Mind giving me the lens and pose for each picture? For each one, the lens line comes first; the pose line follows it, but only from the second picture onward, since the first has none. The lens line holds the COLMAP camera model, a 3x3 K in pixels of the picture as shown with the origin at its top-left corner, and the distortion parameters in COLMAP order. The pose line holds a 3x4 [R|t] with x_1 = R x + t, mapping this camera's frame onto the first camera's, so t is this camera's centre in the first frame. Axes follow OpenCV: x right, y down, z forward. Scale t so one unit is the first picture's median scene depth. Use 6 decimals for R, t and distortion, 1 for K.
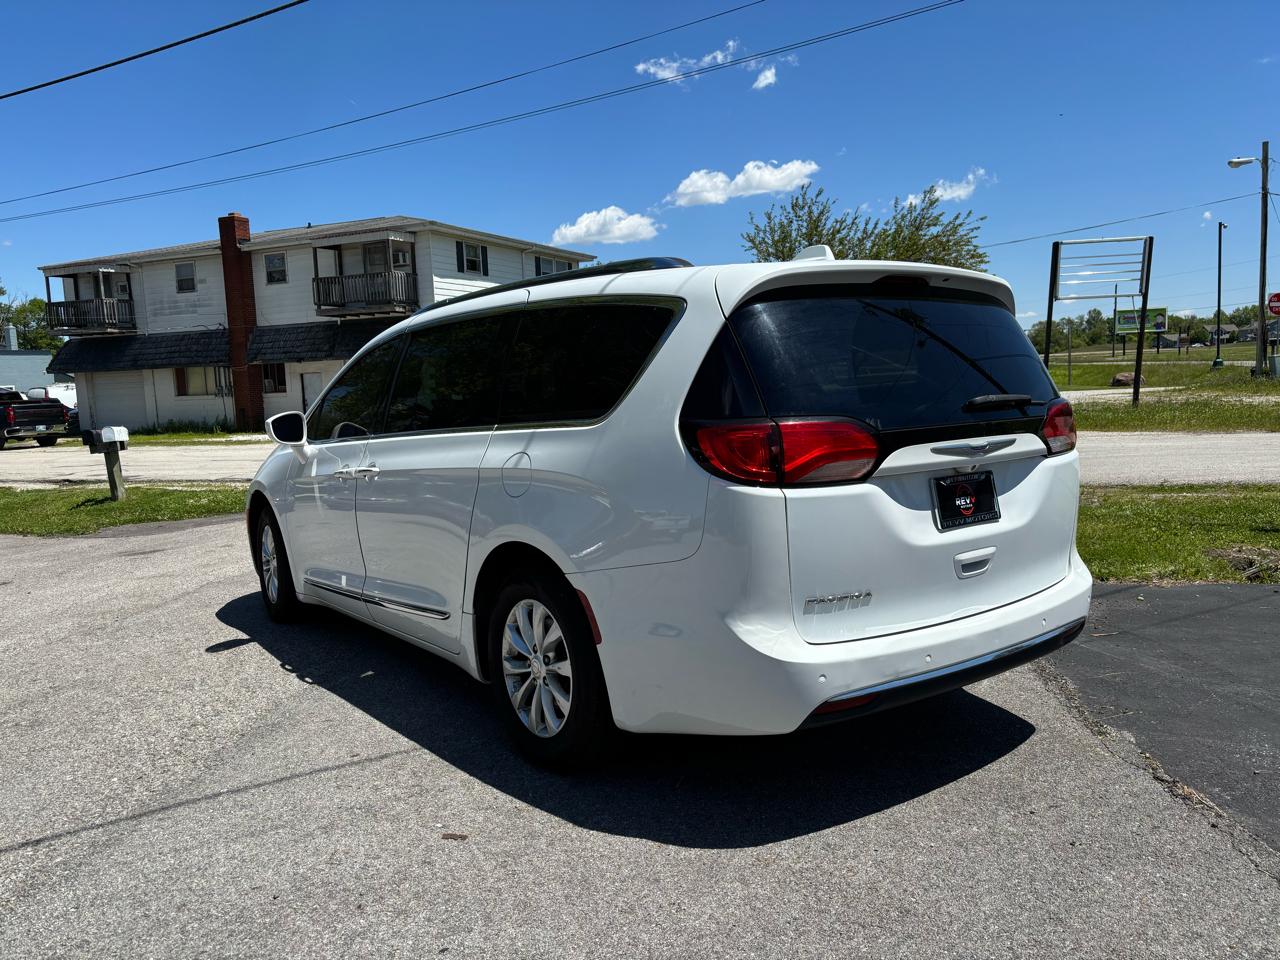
lens RADIAL K [[971.3, 0, 635.2], [0, 971.3, 481.7], [0, 0, 1]] dist [0.060917, -0.071391]
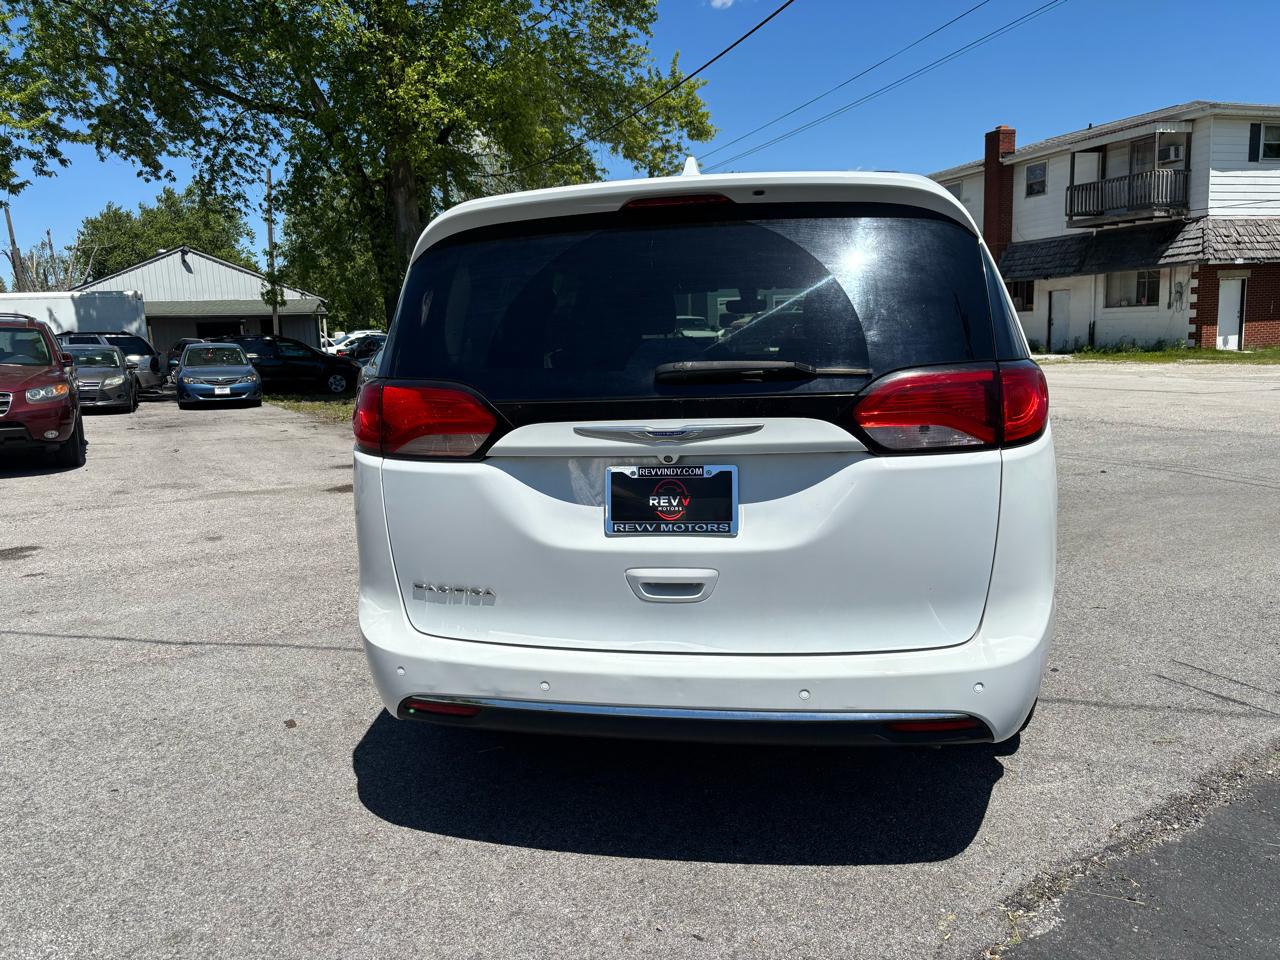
lens RADIAL K [[971.3, 0, 635.2], [0, 971.3, 481.7], [0, 0, 1]] dist [0.060917, -0.071391]
pose [[0.685484, 0.125215, -0.717240, 0.095021], [-0.063932, 0.991647, 0.112020, -0.008621], [0.725275, -0.030933, 0.687764, 0.052710]]
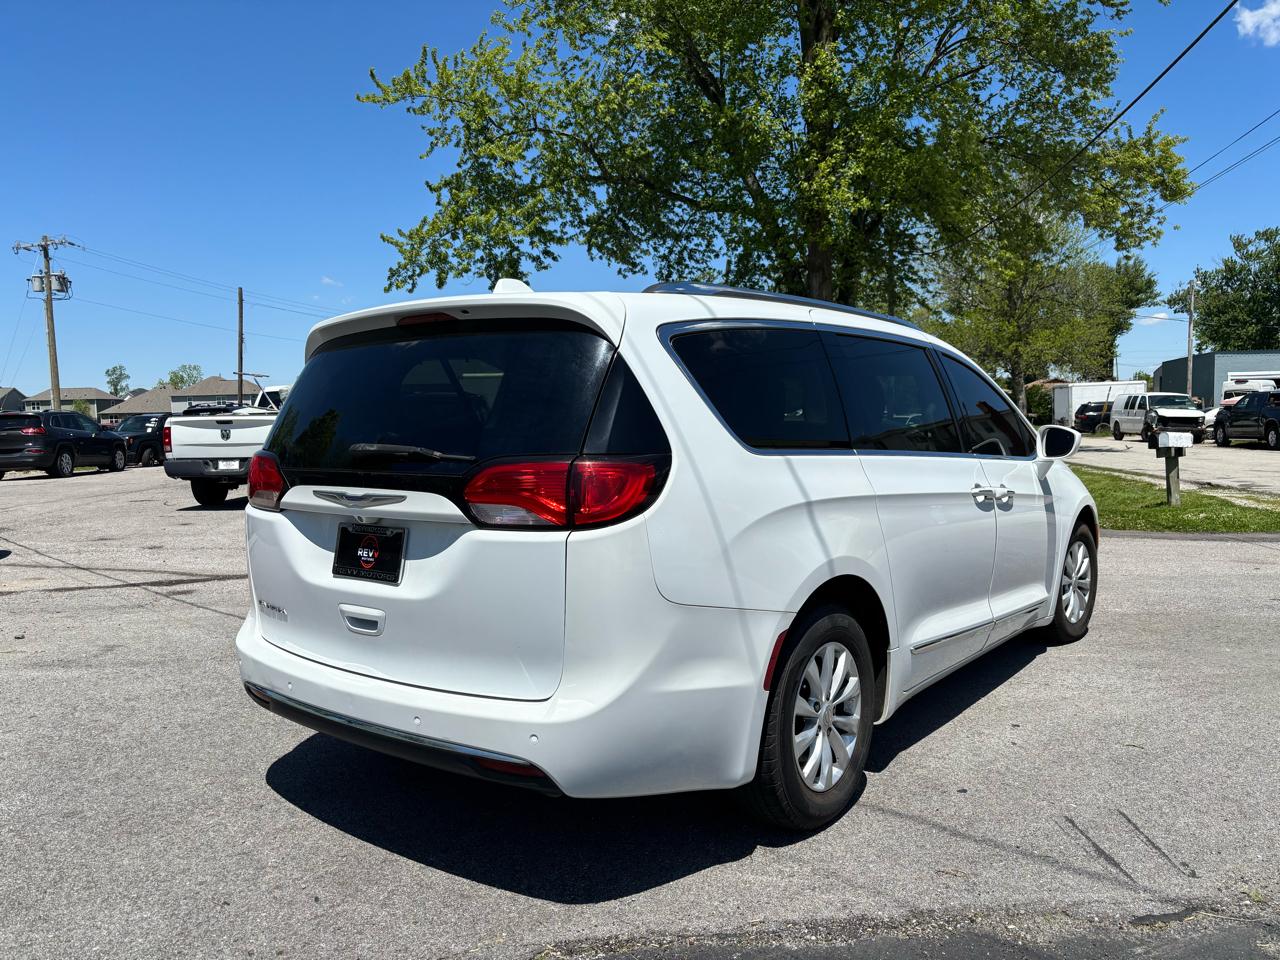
lens RADIAL K [[971.3, 0, 635.2], [0, 971.3, 481.7], [0, 0, 1]] dist [0.060917, -0.071391]
pose [[0.267475, 0.099574, -0.958406, 0.146147], [-0.094199, 0.992584, 0.076836, -0.016380], [0.958949, 0.069729, 0.274871, 0.109907]]
